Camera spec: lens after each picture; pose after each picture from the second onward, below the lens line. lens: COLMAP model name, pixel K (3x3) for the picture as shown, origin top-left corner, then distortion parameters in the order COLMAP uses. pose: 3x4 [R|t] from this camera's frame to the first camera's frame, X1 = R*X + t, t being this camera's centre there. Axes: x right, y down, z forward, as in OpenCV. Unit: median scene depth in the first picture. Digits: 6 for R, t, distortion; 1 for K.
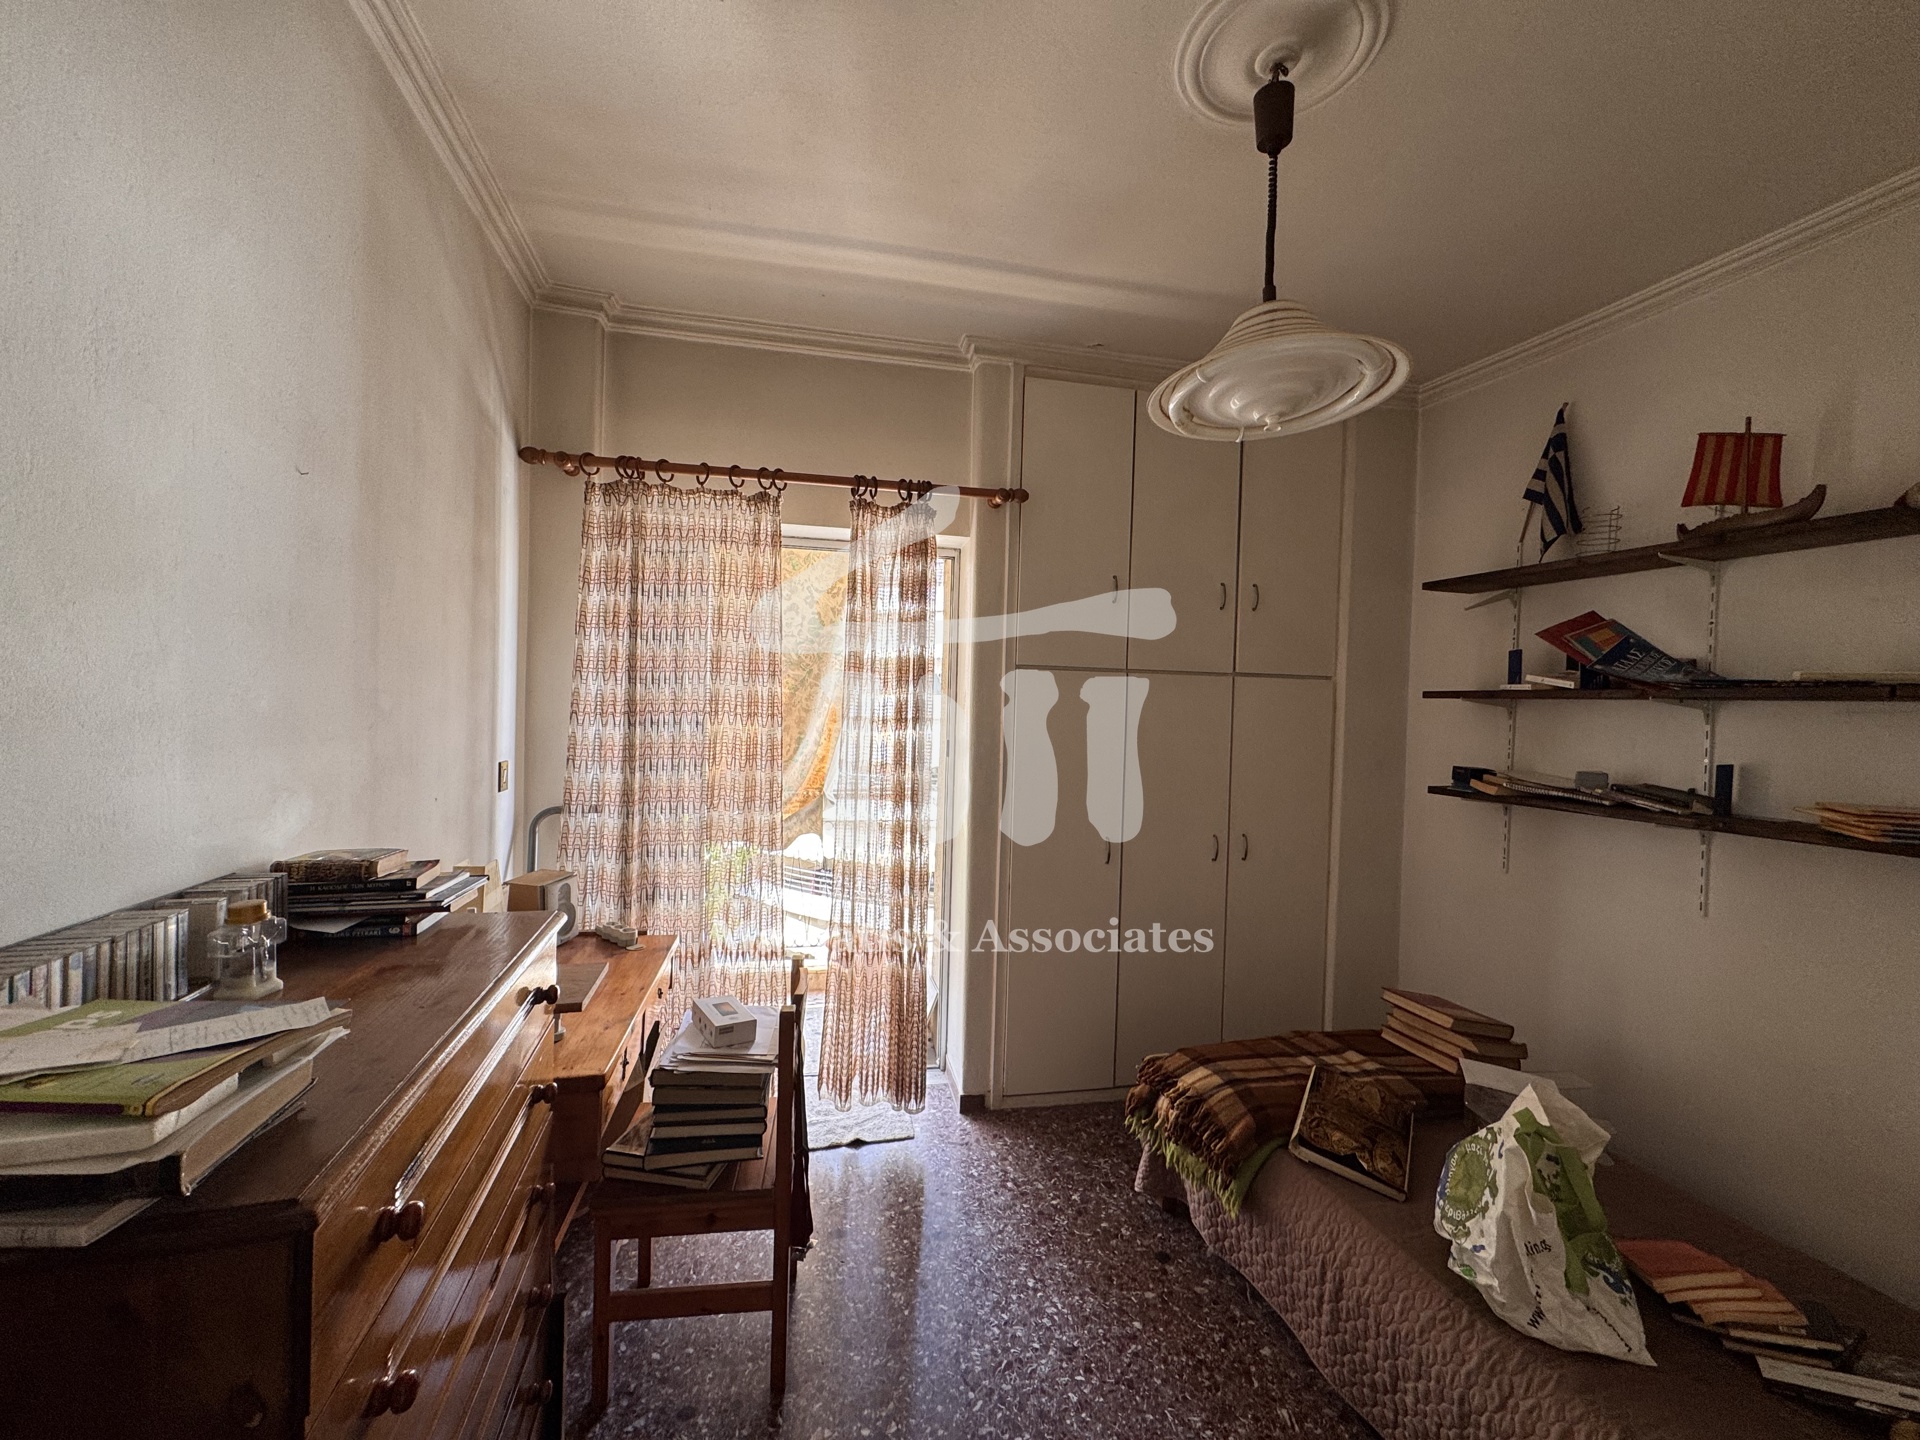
lens RADIAL K [[768.2, 0, 960.6], [0, 768.2, 720.1], [0, 0, 1]] dist [-0.001806, 0.000532]
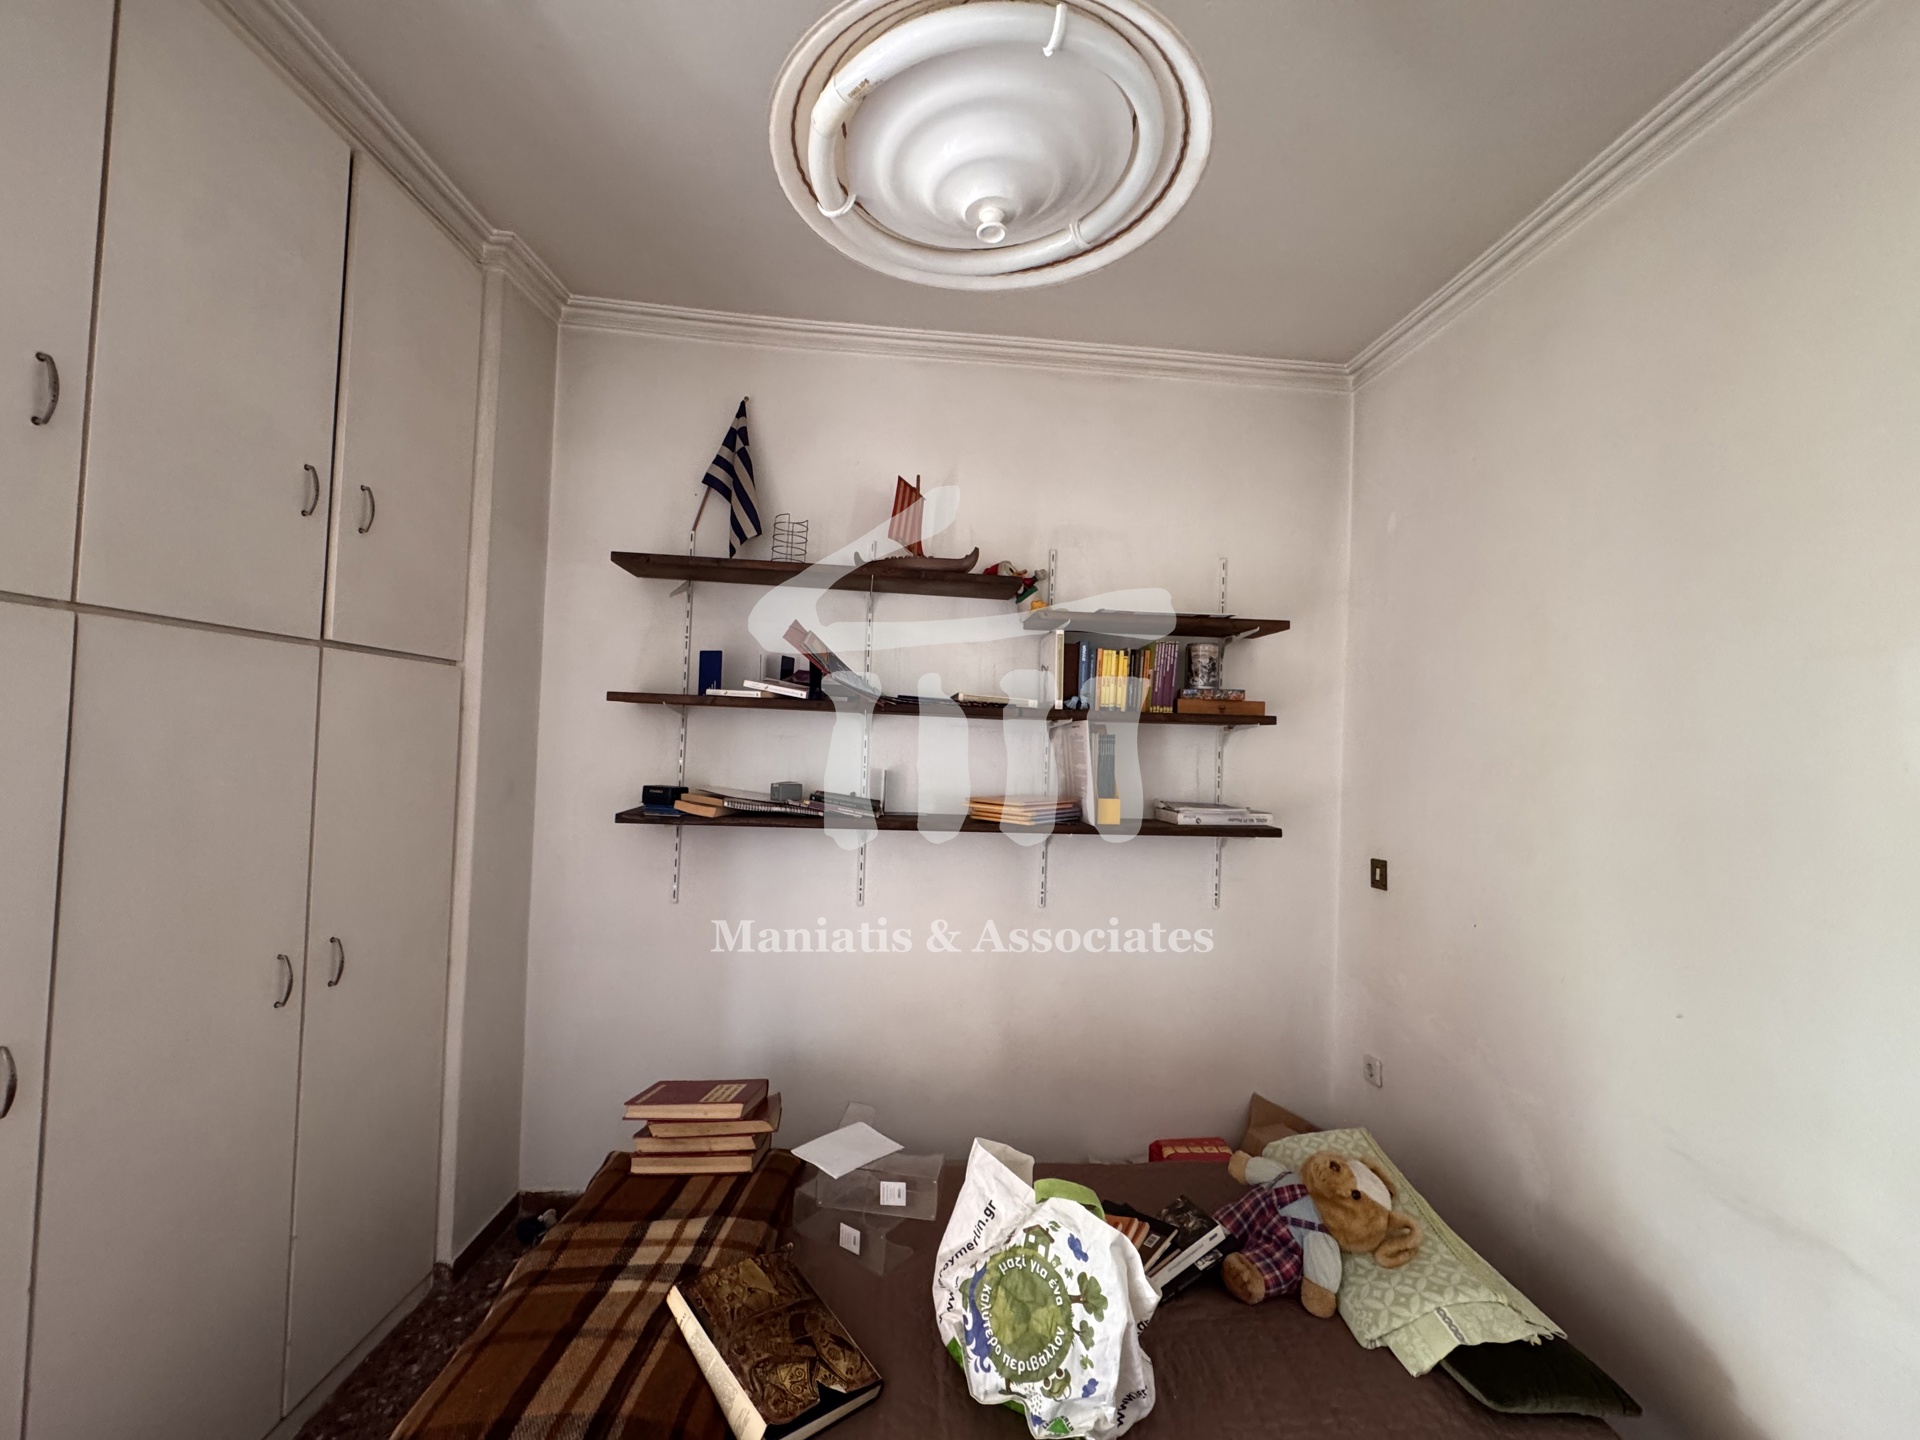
lens RADIAL K [[768.2, 0, 960.6], [0, 768.2, 720.1], [0, 0, 1]] dist [-0.001806, 0.000532]
pose [[0.202433, 0.005536, 0.979280, -0.098113], [-0.012840, 0.999913, -0.002998, -0.013076], [-0.979212, -0.011967, 0.202487, 0.589889]]
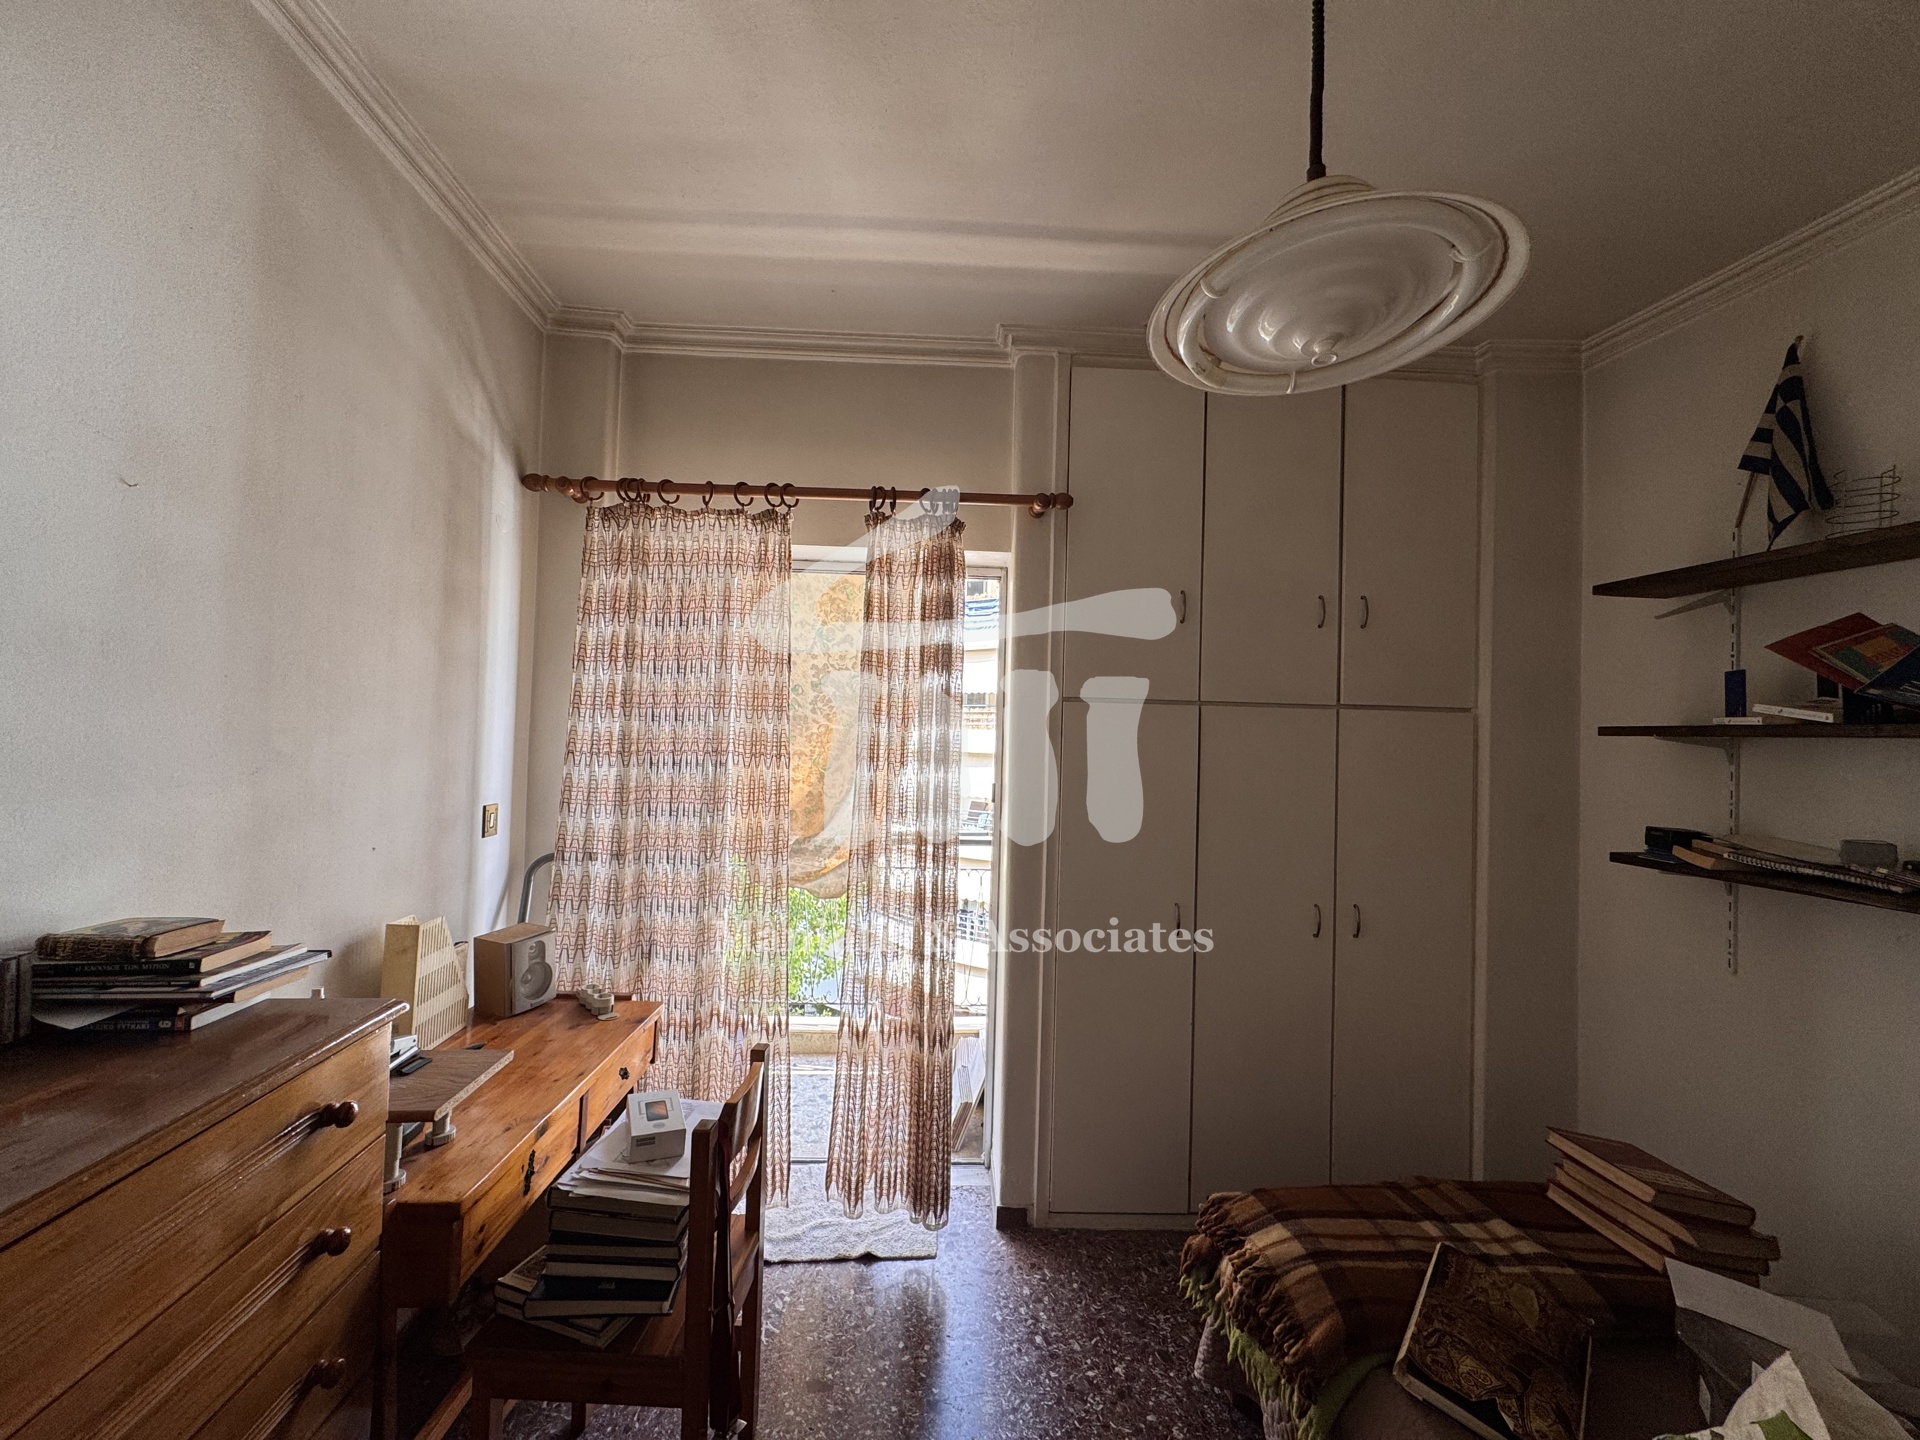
lens RADIAL K [[766.9, 0, 960.0], [0, 766.9, 720.0], [0, 0, 1]] dist [-0.001727, -0.000012]
pose [[0.985676, -0.004066, -0.168599, 0.125473], [-0.003678, 0.998953, -0.045599, -0.008670], [0.168608, 0.045566, 0.984629, 0.170027]]
